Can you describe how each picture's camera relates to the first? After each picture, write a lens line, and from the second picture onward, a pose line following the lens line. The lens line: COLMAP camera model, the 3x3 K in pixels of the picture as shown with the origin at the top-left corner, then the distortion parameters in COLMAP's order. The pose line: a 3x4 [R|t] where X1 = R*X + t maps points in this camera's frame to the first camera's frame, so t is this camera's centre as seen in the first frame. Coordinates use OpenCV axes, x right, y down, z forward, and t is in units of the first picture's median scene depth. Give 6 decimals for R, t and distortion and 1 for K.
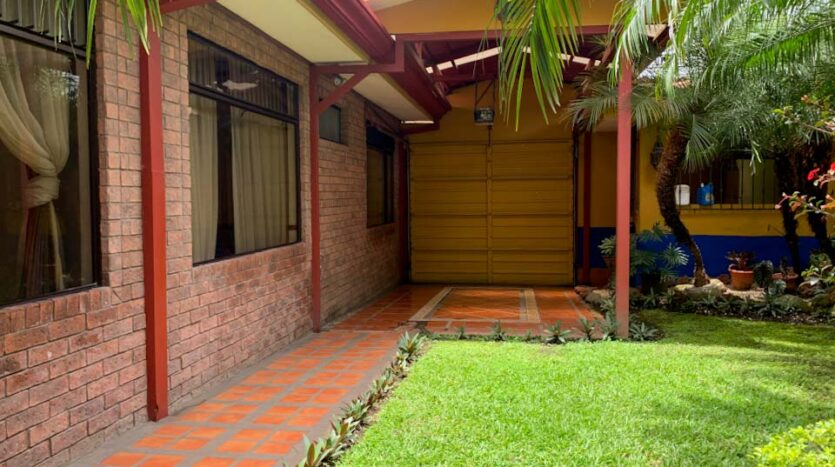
lens RADIAL K [[635.7, 0, 416.2], [0, 635.7, 239.4], [0, 0, 1]] dist [0.007251, -0.023876]
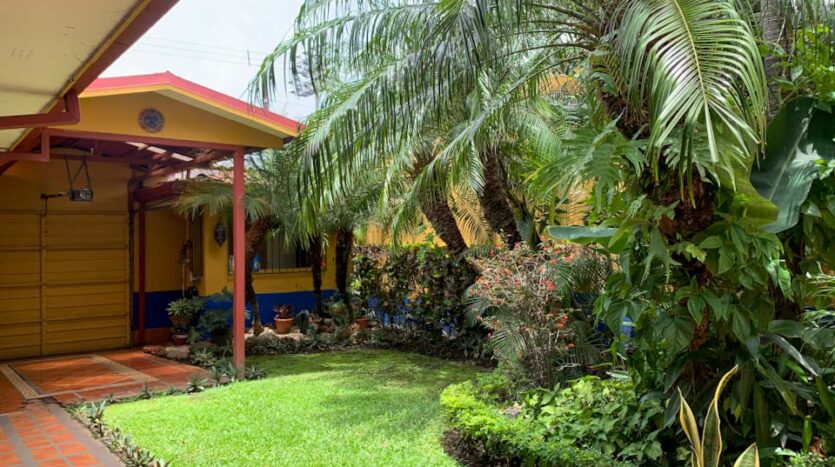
lens RADIAL K [[635.7, 0, 417.1], [0, 635.7, 232.2], [0, 0, 1]] dist [0.007251, -0.023876]
pose [[0.663434, 0.012874, 0.748124, -0.276912], [0.055905, 0.996204, -0.066719, -0.025571], [-0.746143, 0.086087, 0.660196, -0.106352]]
